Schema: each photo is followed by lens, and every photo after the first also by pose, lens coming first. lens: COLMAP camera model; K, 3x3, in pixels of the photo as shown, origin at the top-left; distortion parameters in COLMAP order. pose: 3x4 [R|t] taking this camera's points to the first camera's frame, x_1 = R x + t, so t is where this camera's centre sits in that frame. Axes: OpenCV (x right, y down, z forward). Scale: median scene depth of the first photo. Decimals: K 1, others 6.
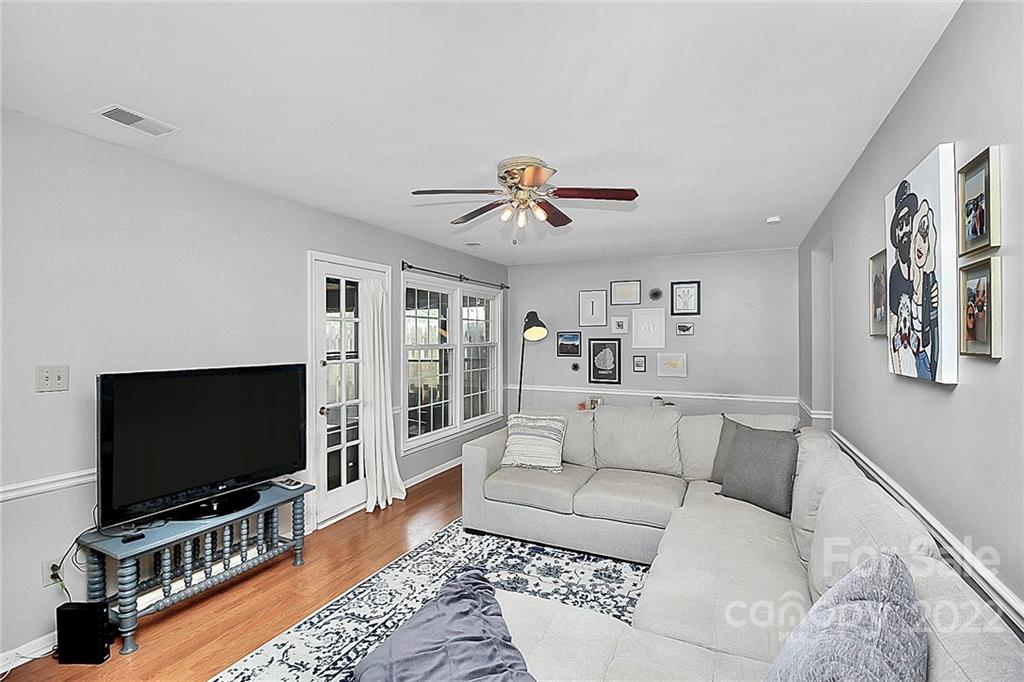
lens RADIAL K [[480.7, 0, 506.5], [0, 480.7, 341.5], [0, 0, 1]] dist [-0.000318, -0.001461]
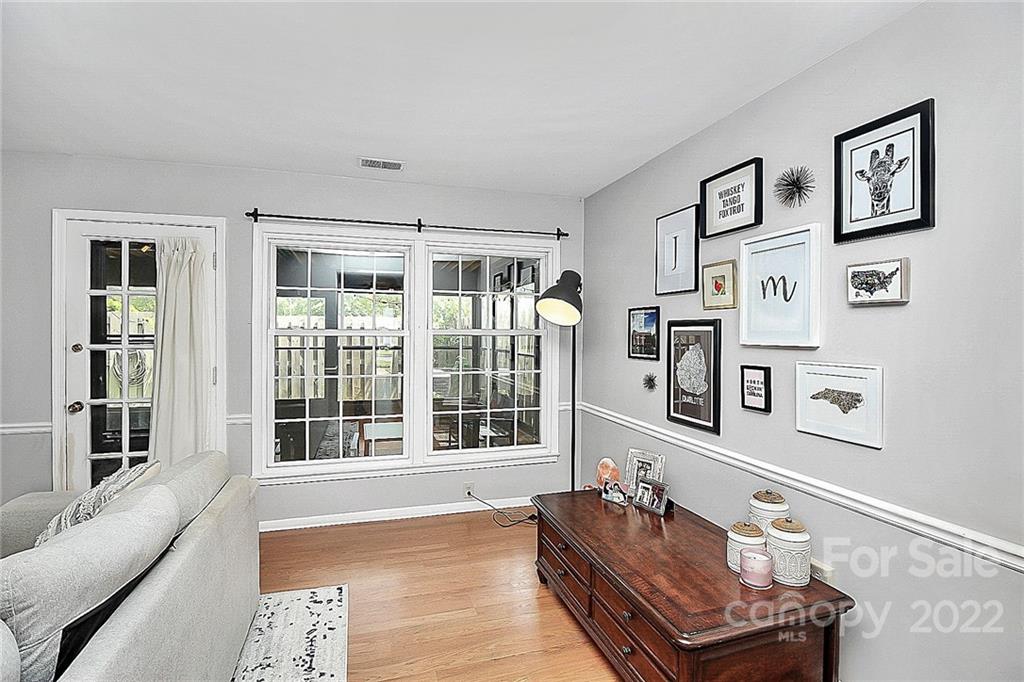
lens RADIAL K [[480.7, 0, 510.6], [0, 480.7, 331.6], [0, 0, 1]] dist [-0.000318, -0.001461]
pose [[0.672679, 0.006305, -0.739908, 0.436638], [-0.011154, 0.999936, -0.001620, 0.006557], [0.739851, 0.009343, 0.672706, 0.638514]]
